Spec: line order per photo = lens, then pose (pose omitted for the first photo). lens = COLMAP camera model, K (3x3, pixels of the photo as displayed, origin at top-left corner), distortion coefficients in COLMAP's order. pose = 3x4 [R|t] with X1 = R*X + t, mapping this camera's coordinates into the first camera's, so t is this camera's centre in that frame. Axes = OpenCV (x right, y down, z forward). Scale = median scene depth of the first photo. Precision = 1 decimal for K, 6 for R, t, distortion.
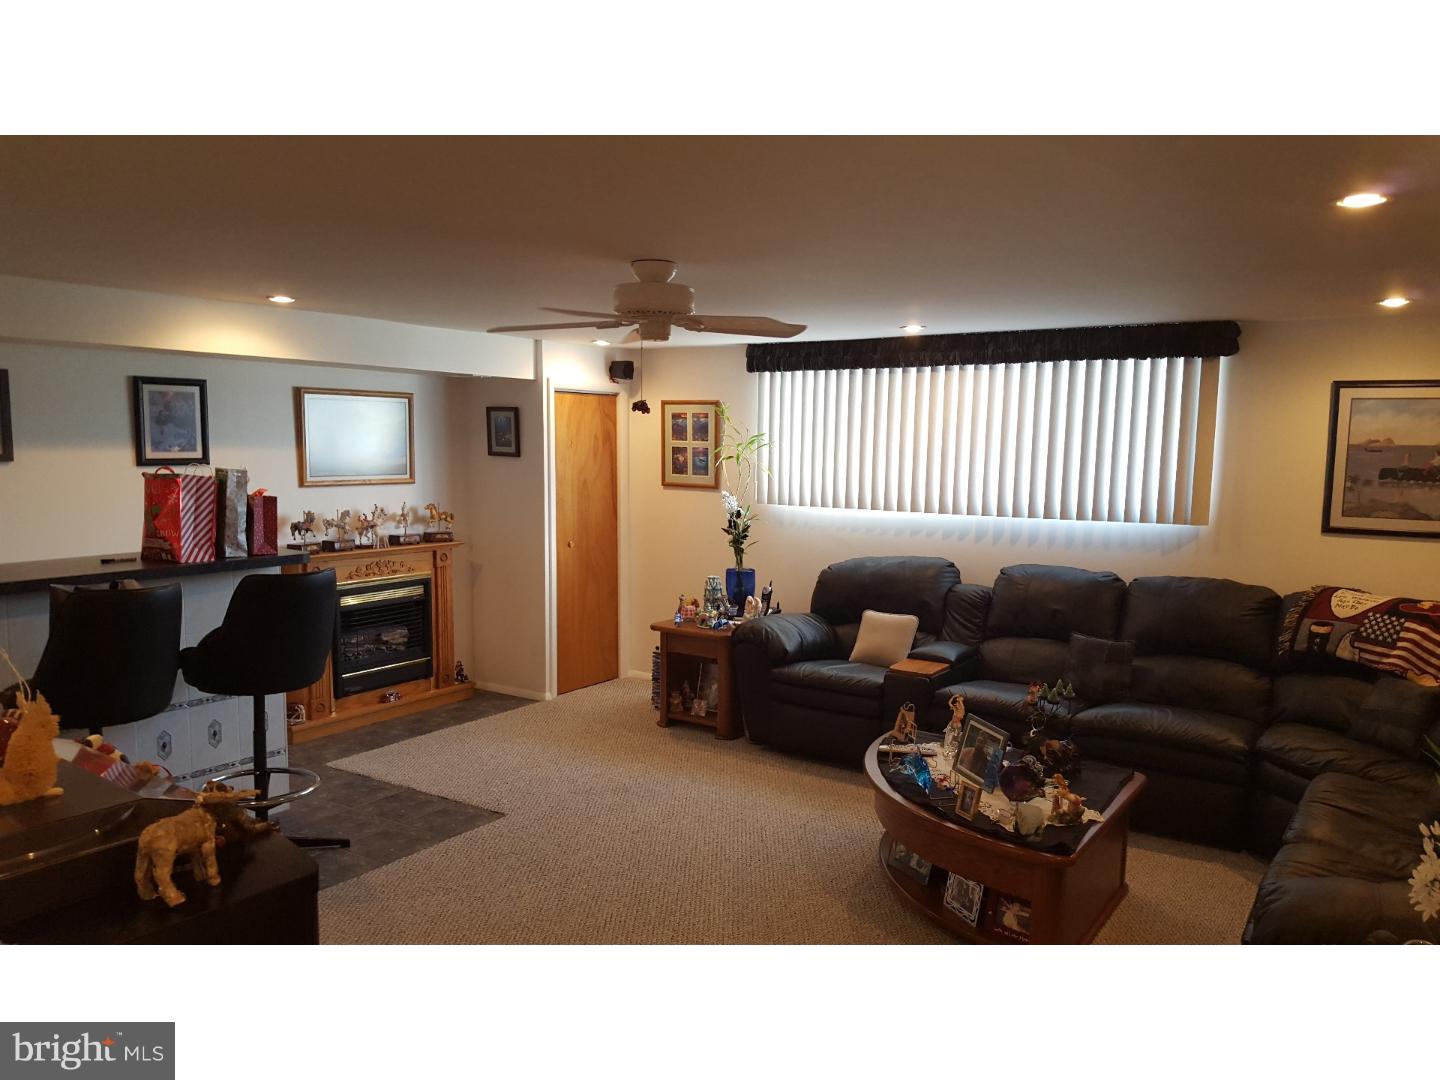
lens RADIAL K [[1052.1, 0, 725.2], [0, 1052.1, 579.3], [0, 0, 1]] dist [0.106597, -0.174333]
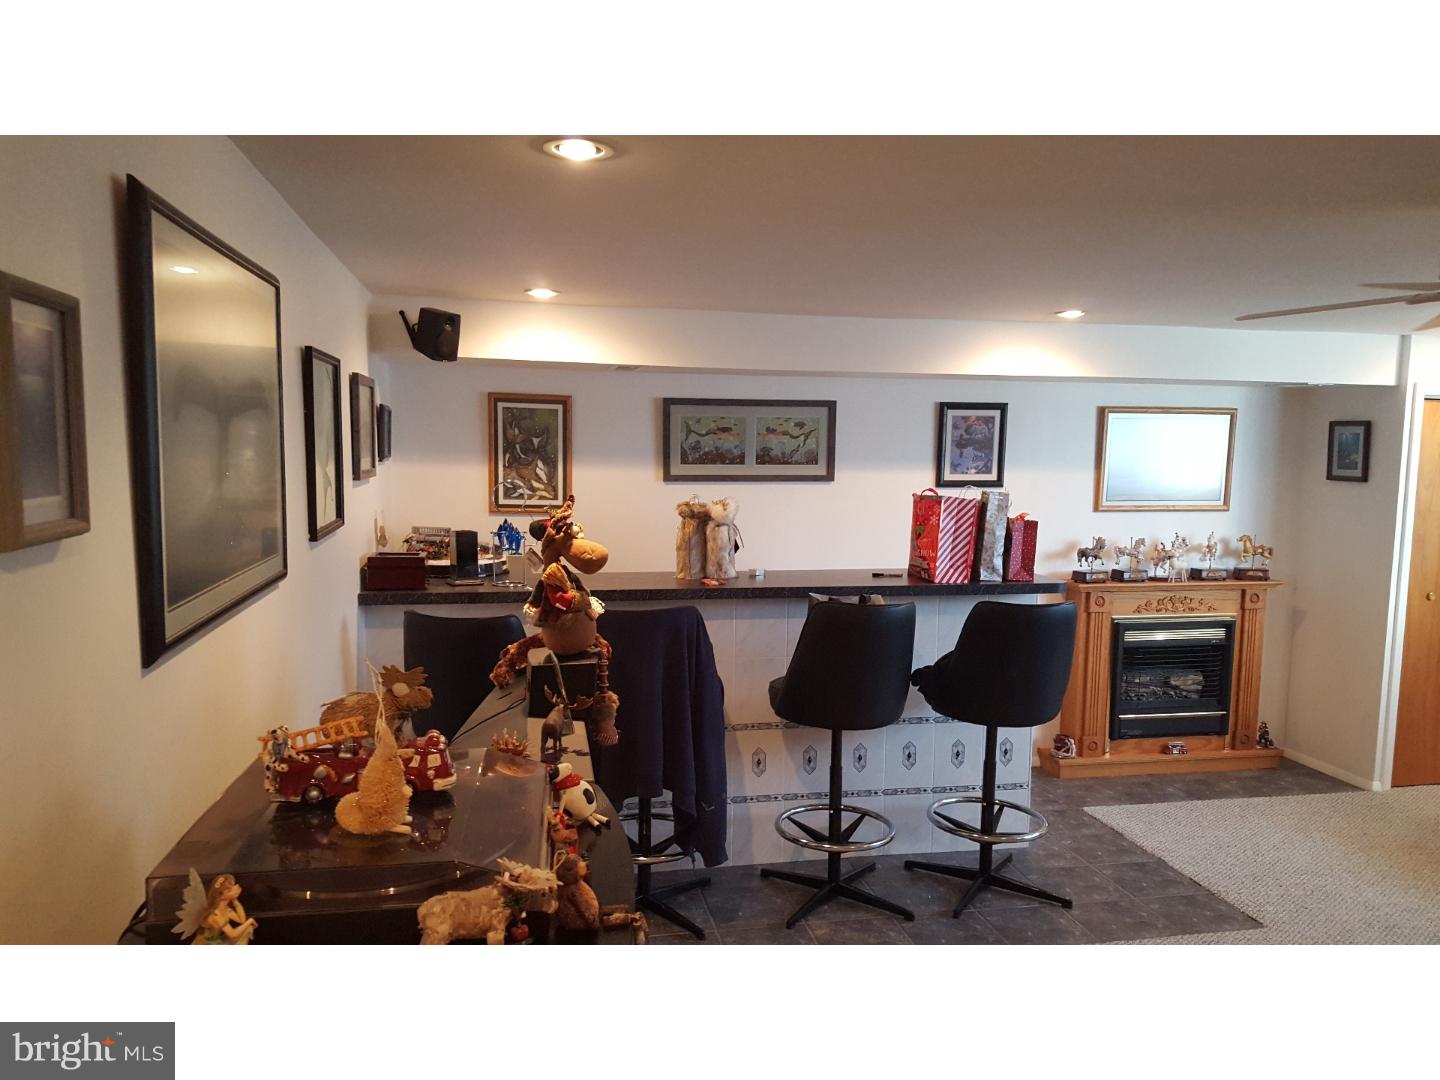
lens RADIAL K [[1052.1, 0, 725.2], [0, 1052.1, 579.3], [0, 0, 1]] dist [0.106597, -0.174333]
pose [[0.704955, 0.081422, -0.704563, 0.042512], [-0.095712, 0.995223, 0.019246, -0.012995], [0.702764, 0.053868, 0.709380, 0.097976]]
